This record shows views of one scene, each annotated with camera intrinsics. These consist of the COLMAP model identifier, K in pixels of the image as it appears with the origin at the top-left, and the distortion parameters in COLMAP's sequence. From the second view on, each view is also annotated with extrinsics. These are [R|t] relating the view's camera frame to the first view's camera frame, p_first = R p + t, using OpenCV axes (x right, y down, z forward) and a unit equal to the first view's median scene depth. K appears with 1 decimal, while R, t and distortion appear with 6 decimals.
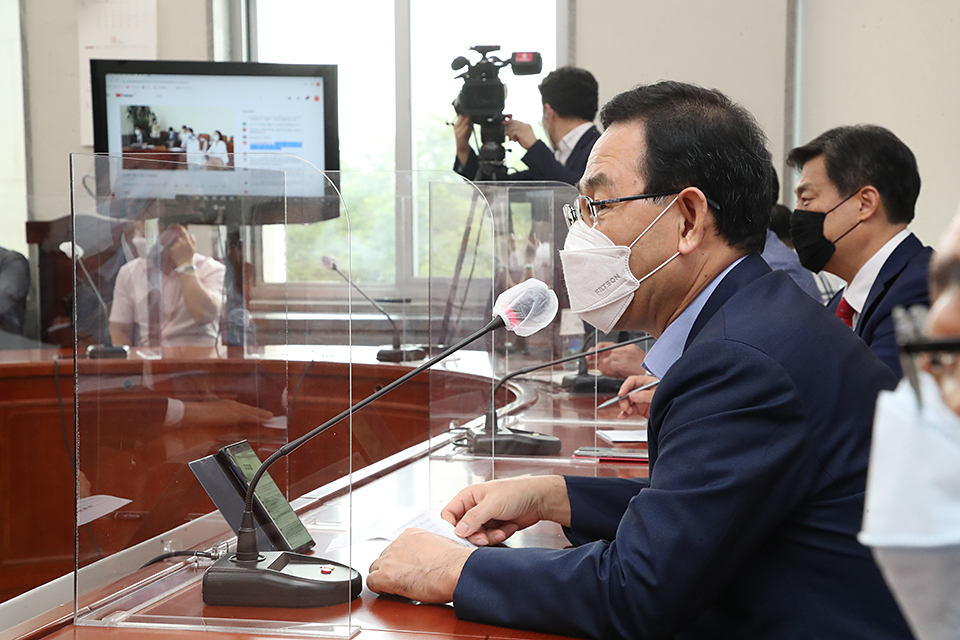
lens RADIAL K [[1883.0, 0, 480.0], [0, 1883.0, 320.0], [0, 0, 1]] dist [-1.036039, 0.014611]
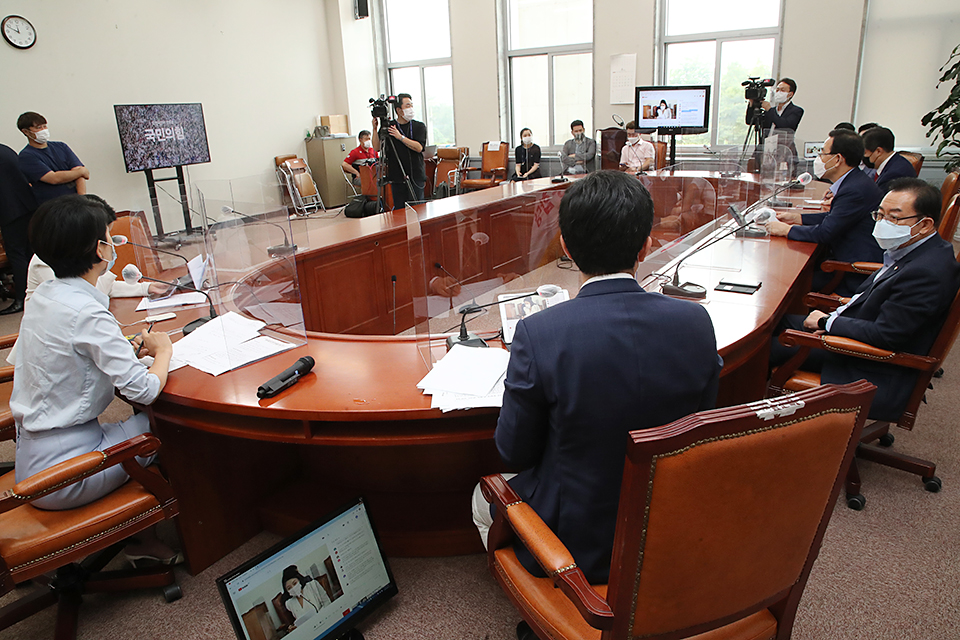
lens RADIAL K [[655.6, 0, 480.0], [0, 655.6, 320.0], [0, 0, 1]] dist [-0.078551, 0.045328]
pose [[0.948318, 0.061237, -0.311355, -0.197624], [0.020460, 0.967361, 0.252575, -0.075703], [0.316660, -0.245892, 0.916113, -0.789985]]
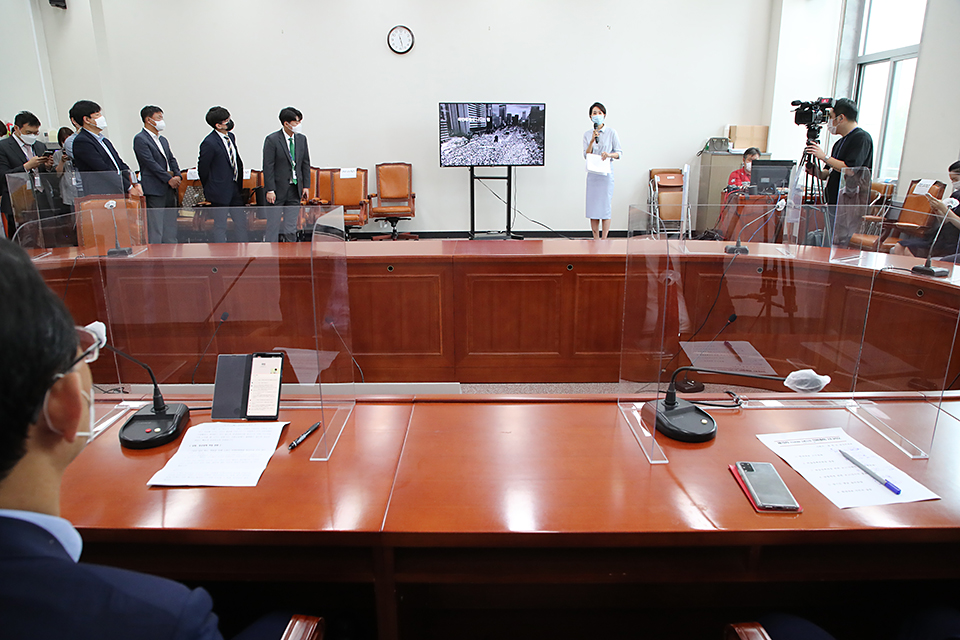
lens RADIAL K [[655.6, 0, 480.0], [0, 655.6, 320.0], [0, 0, 1]] dist [-0.078551, 0.045328]
pose [[0.239394, 0.267900, -0.933231, 0.518261], [-0.058885, 0.963416, 0.261460, -0.143735], [0.969135, -0.007639, 0.246411, 1.041624]]
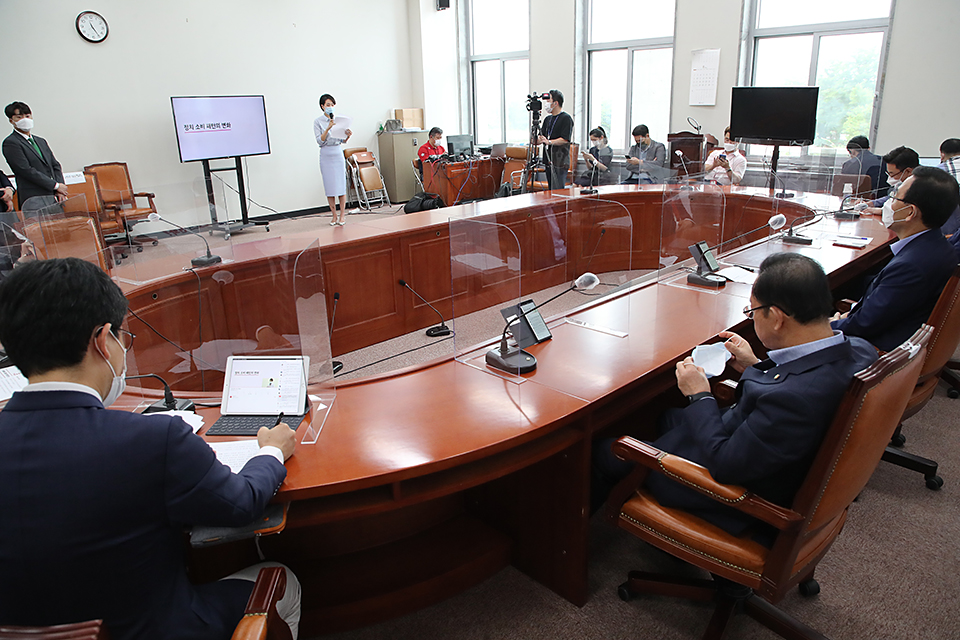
lens RADIAL K [[655.6, 0, 480.0], [0, 655.6, 320.0], [0, 0, 1]] dist [-0.078551, 0.045328]
pose [[0.857220, 0.144922, -0.494137, 0.159868], [-0.010185, 0.964166, 0.265104, -0.124674], [0.514849, -0.222220, 0.827979, -0.390027]]
